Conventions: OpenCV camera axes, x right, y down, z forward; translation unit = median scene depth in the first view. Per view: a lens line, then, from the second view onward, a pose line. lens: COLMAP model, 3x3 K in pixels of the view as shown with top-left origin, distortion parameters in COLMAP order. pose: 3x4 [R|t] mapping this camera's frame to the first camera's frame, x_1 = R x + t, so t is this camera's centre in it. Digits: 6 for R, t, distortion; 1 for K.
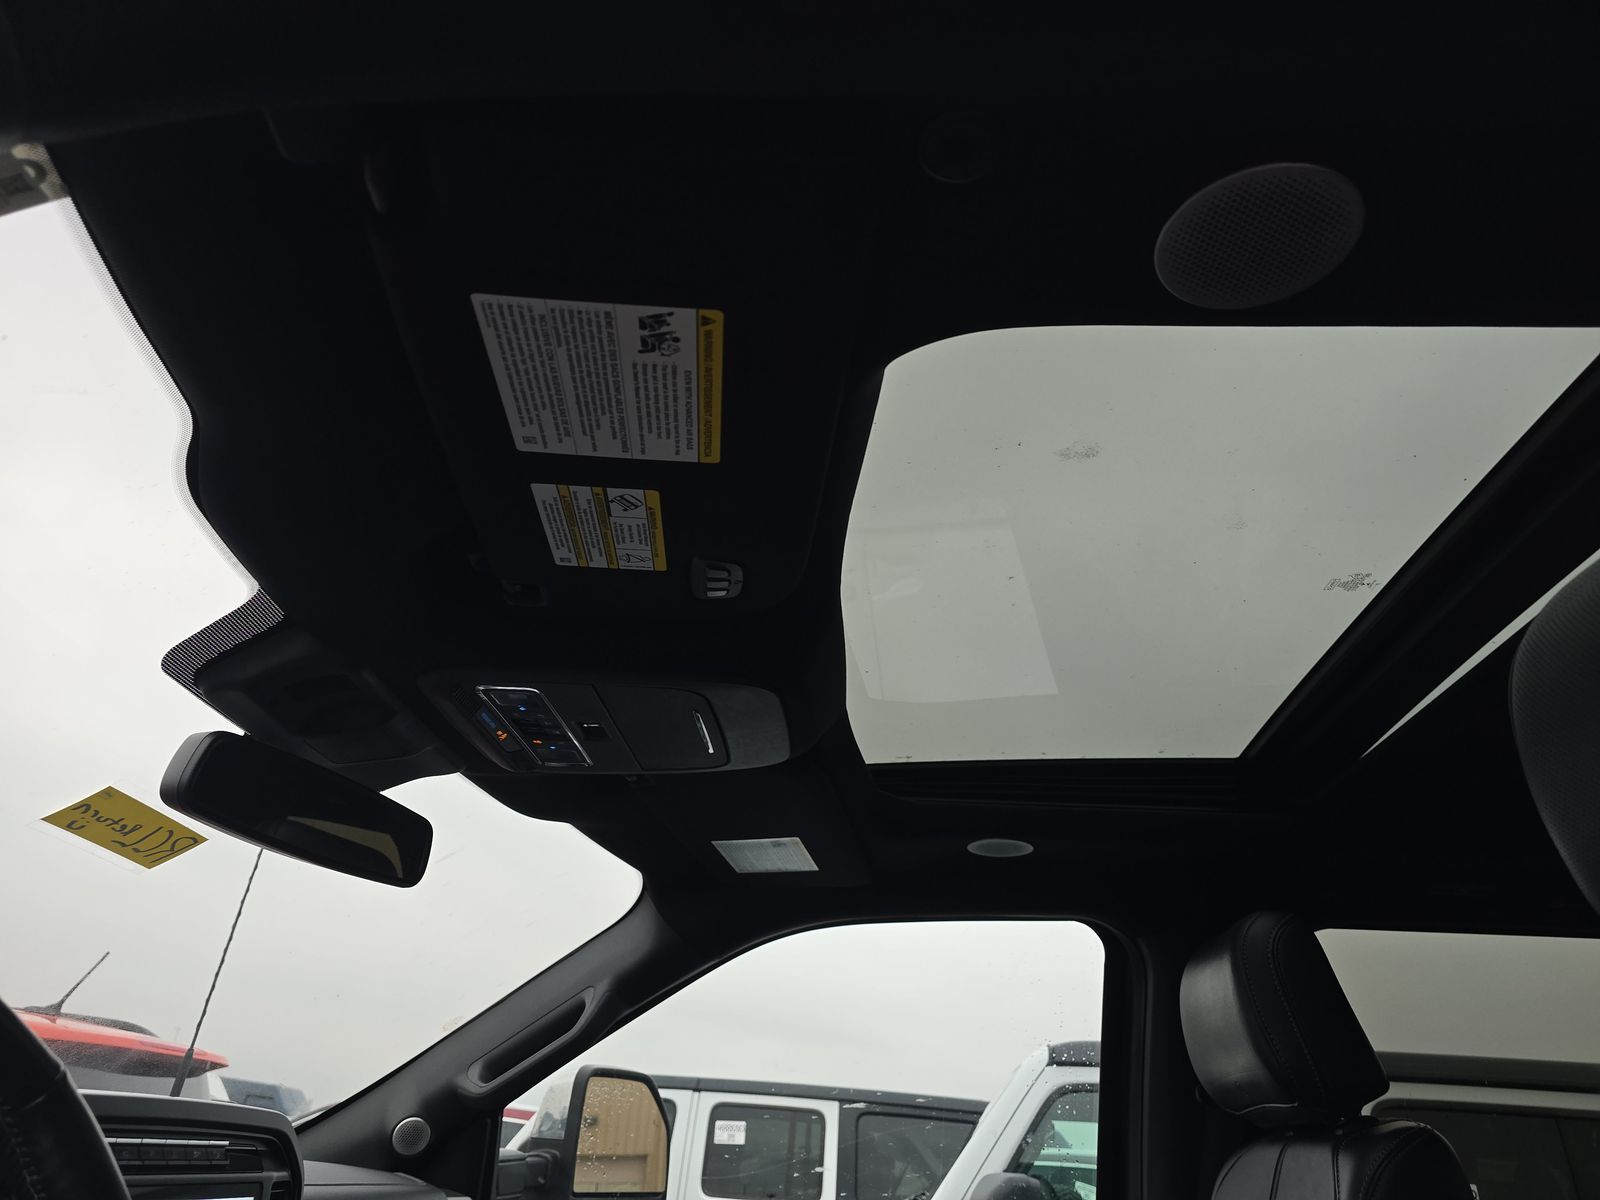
lens RADIAL K [[1060.2, 0, 798.7], [0, 1060.2, 614.0], [0, 0, 1]] dist [0.051340, -0.060126]
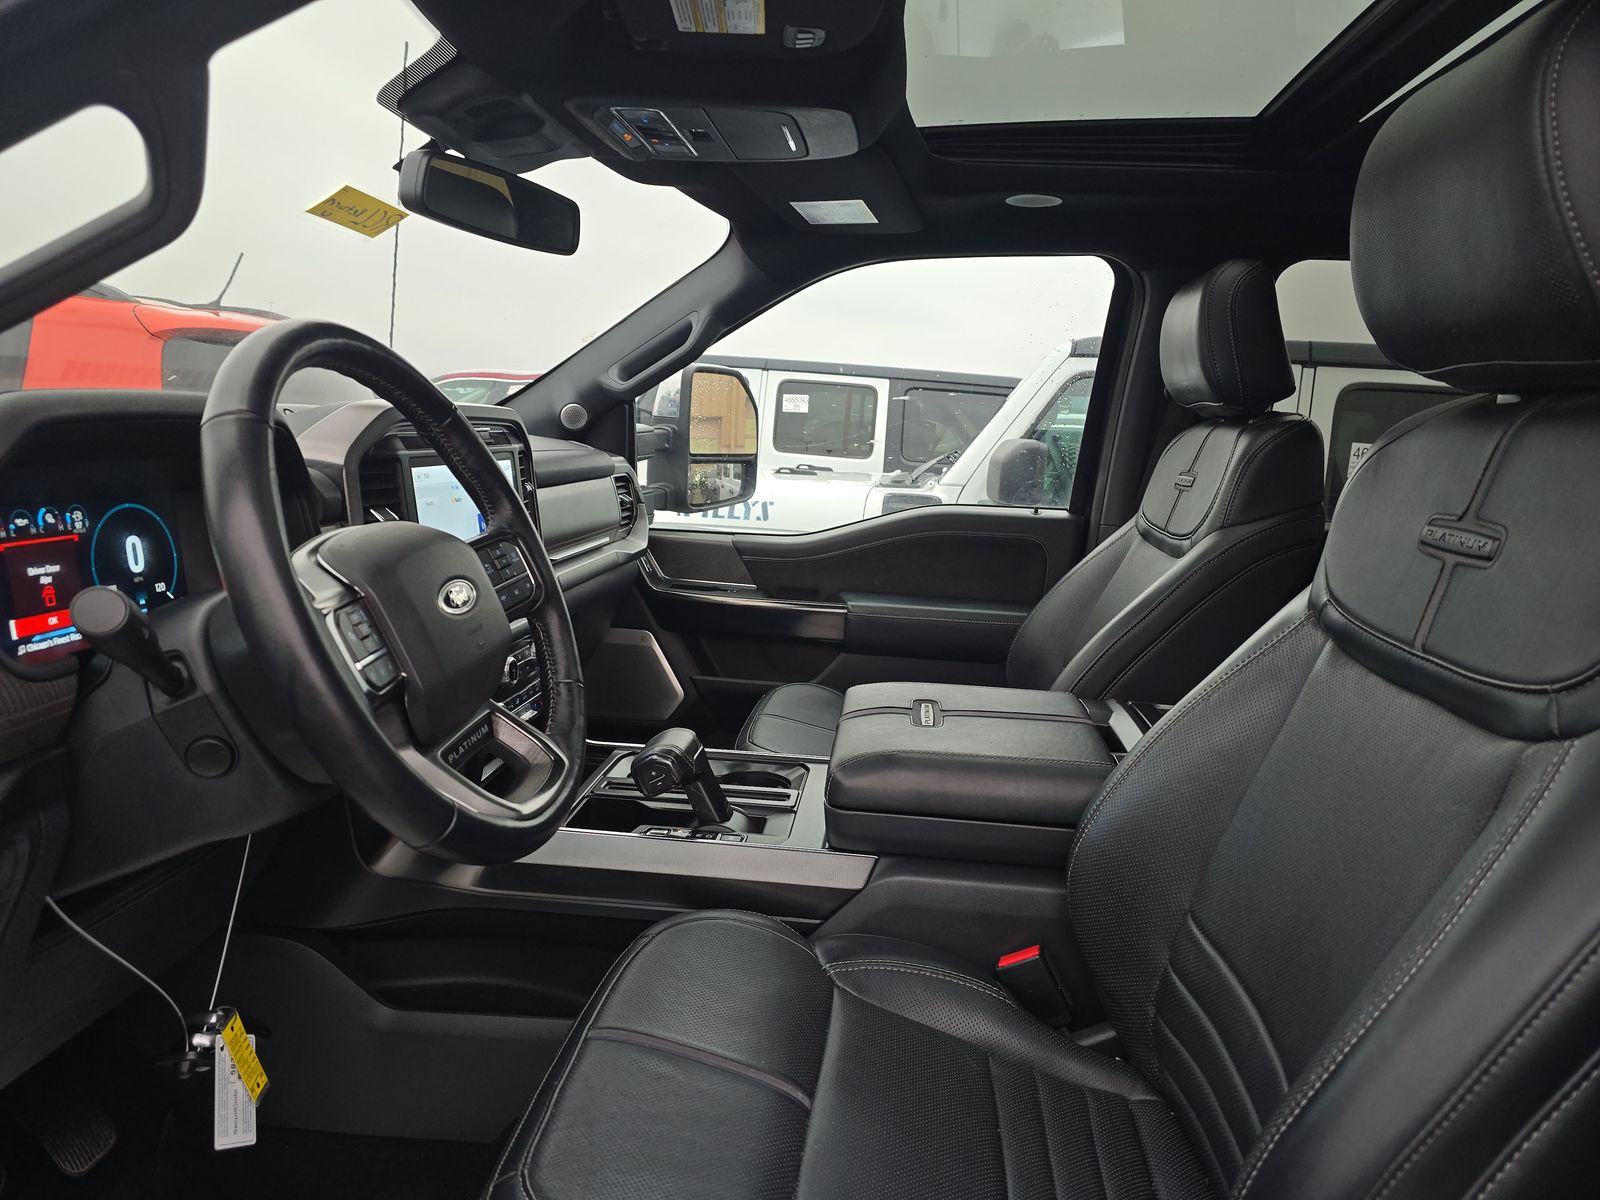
lens RADIAL K [[1060.2, 0, 798.7], [0, 1060.2, 614.0], [0, 0, 1]] dist [0.051340, -0.060126]
pose [[0.998744, 0.015744, -0.047568, -0.006373], [0.016387, 0.794510, 0.607030, -0.140173], [0.047350, -0.607047, 0.793254, -0.230171]]
